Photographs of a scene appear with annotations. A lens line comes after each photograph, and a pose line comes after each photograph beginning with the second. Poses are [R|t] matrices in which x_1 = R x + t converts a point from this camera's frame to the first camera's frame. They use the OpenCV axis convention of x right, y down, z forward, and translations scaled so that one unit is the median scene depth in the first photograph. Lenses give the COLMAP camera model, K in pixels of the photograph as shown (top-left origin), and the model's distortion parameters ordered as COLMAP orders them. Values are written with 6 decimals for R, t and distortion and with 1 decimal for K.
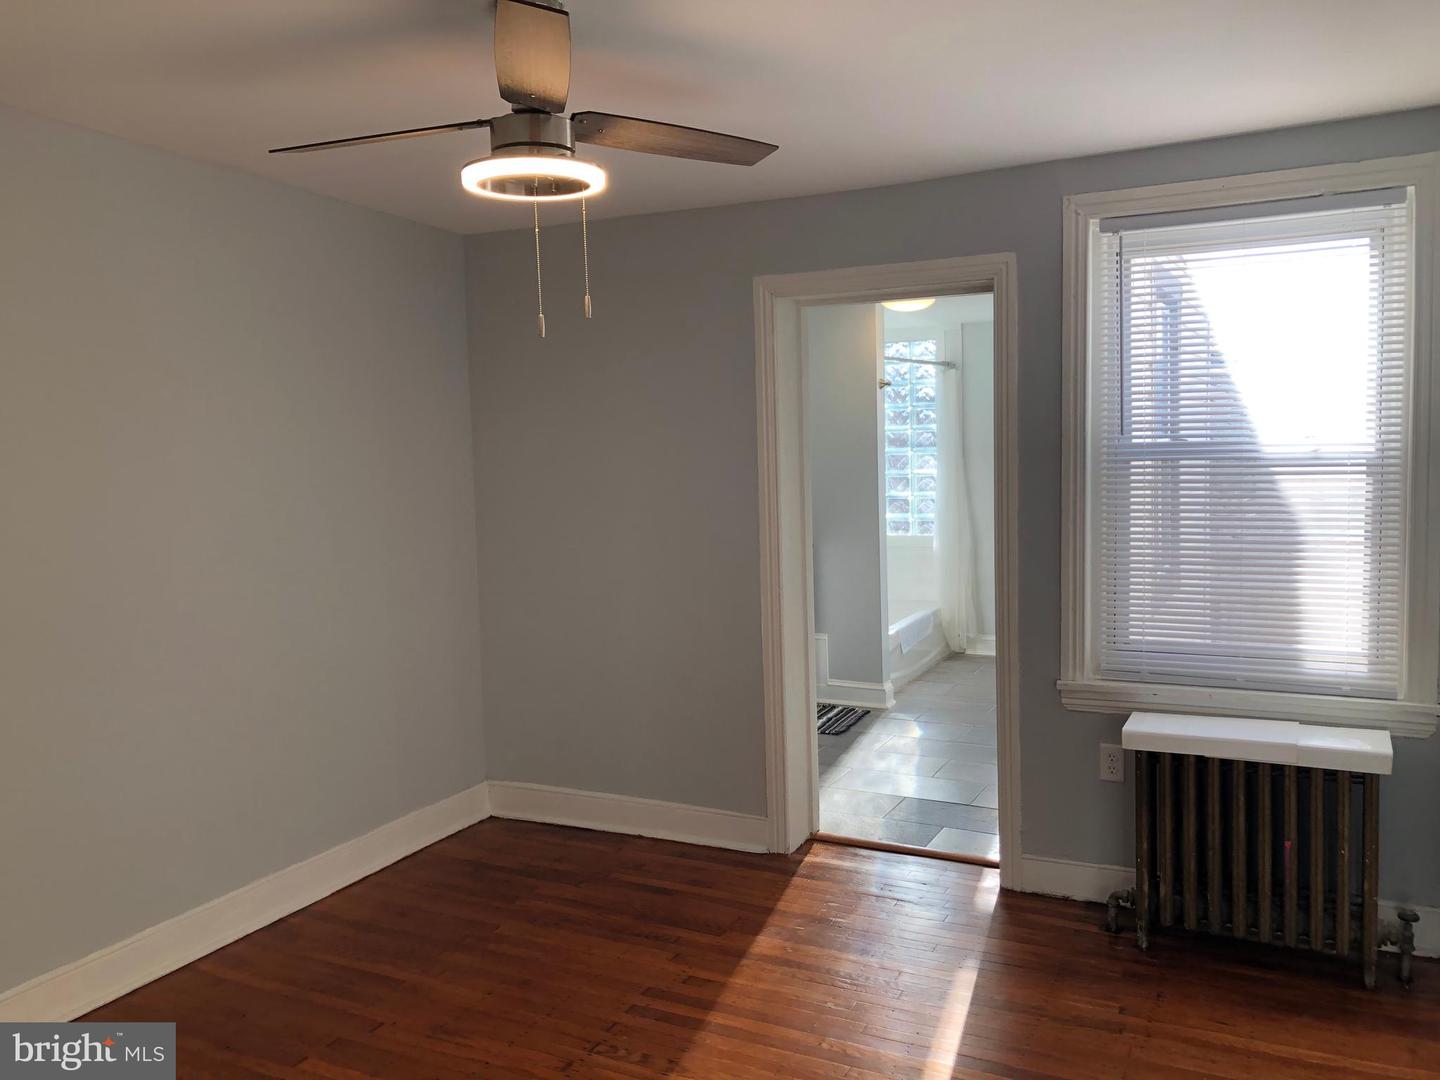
lens RADIAL K [[1171.7, 0, 712.2], [0, 1171.7, 535.8], [0, 0, 1]] dist [0.025584, -0.034400]
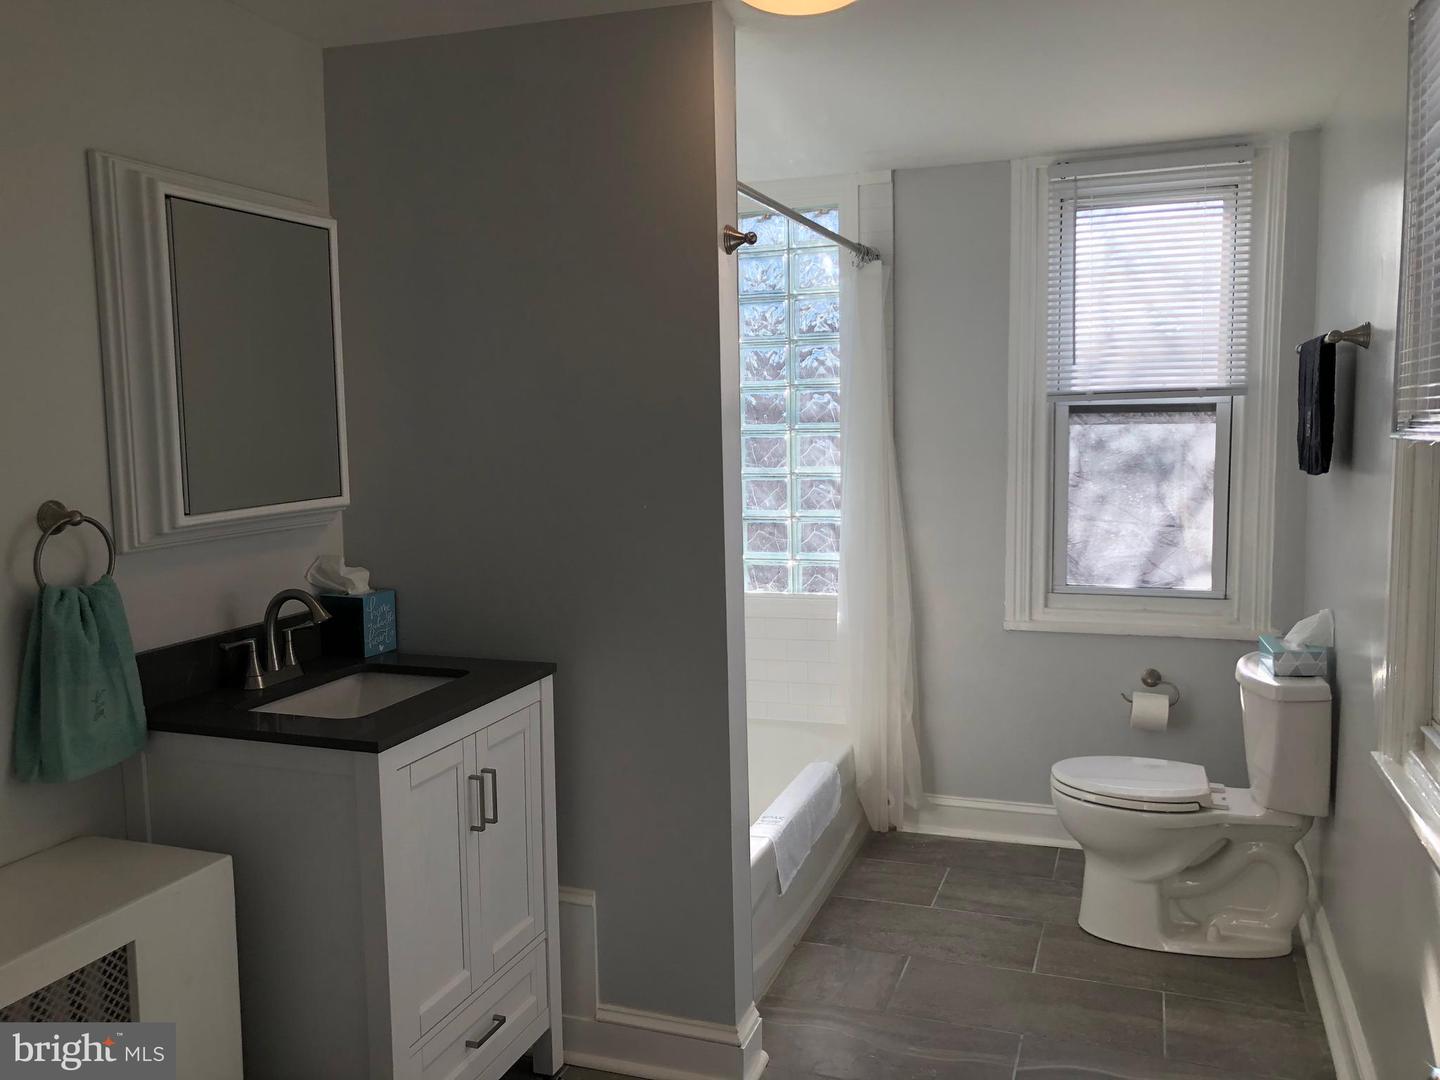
lens RADIAL K [[1171.7, 0, 700.2], [0, 1171.7, 546.8], [0, 0, 1]] dist [0.025584, -0.034400]
pose [[0.993736, -0.004323, 0.111668, 0.158128], [0.003109, 0.999934, 0.011045, -0.058871], [-0.111708, -0.010629, 0.993684, 1.072055]]
